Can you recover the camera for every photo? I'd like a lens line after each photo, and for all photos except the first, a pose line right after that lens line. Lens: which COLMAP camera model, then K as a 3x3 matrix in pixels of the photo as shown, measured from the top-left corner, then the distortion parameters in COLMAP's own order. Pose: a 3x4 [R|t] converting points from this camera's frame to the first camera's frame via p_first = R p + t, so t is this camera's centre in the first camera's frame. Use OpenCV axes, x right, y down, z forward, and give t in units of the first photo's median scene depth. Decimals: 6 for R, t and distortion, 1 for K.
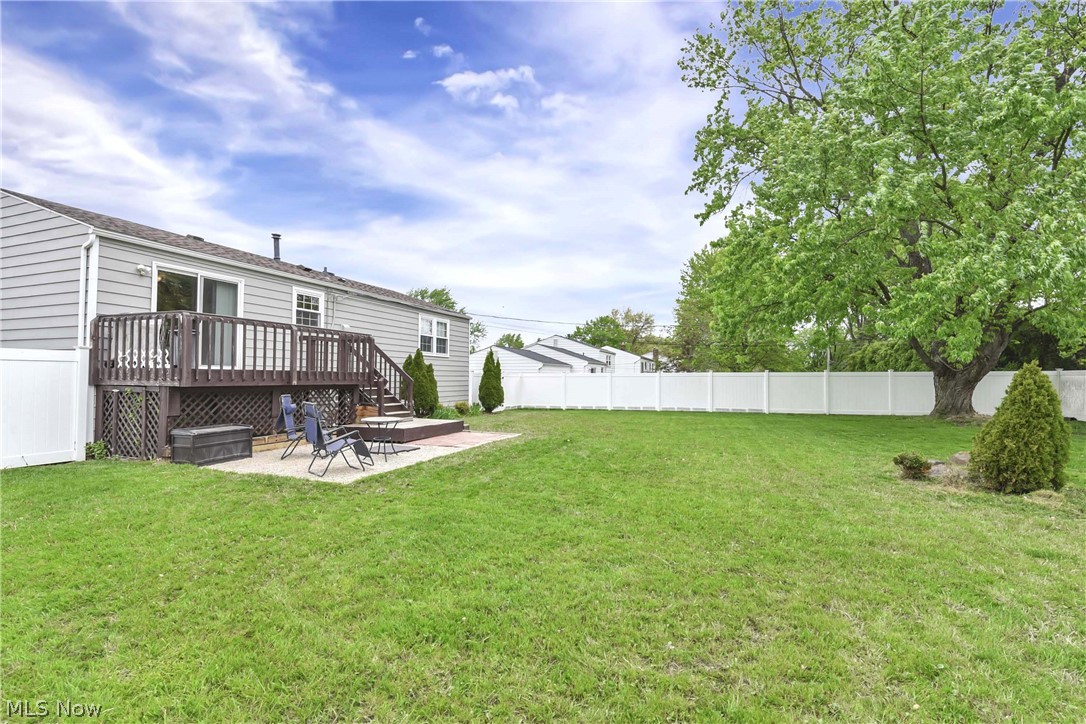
lens RADIAL K [[477.6, 0, 543.0], [0, 477.6, 362.0], [0, 0, 1]] dist [0.001710, -0.010044]
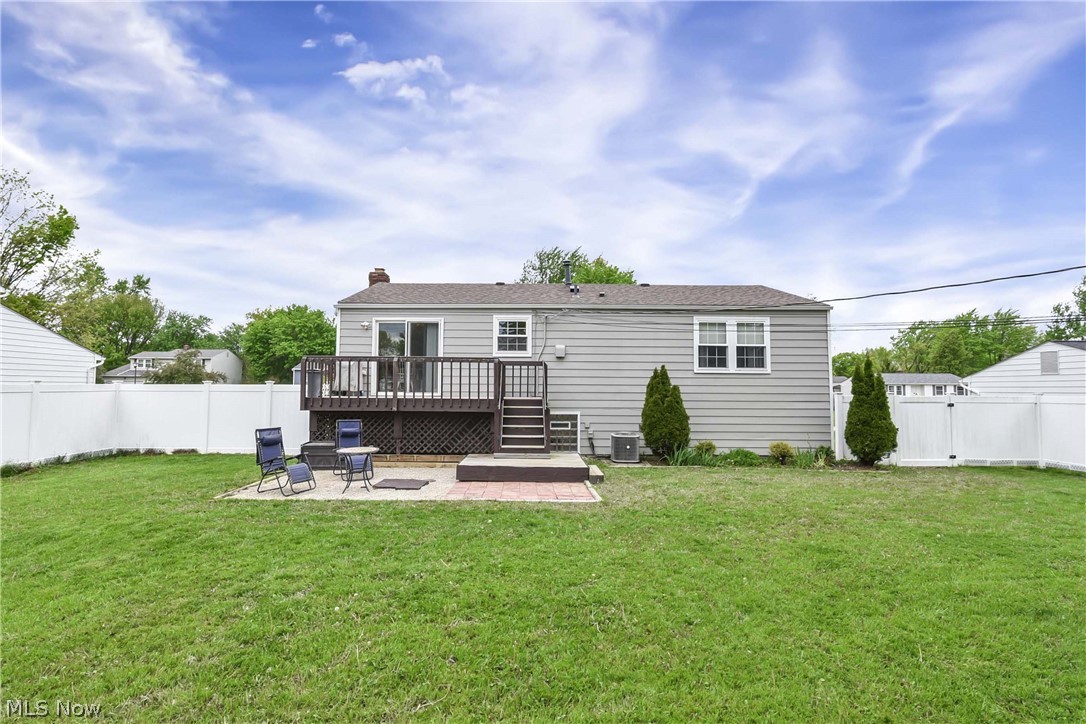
lens RADIAL K [[512.2, 0, 543.0], [0, 512.2, 362.0], [0, 0, 1]] dist [-0.001055, -0.000181]
pose [[0.365348, -0.059443, -0.928971, 0.518682], [0.026694, 0.998218, -0.053376, 0.006227], [0.930488, -0.005297, 0.366283, 0.650012]]
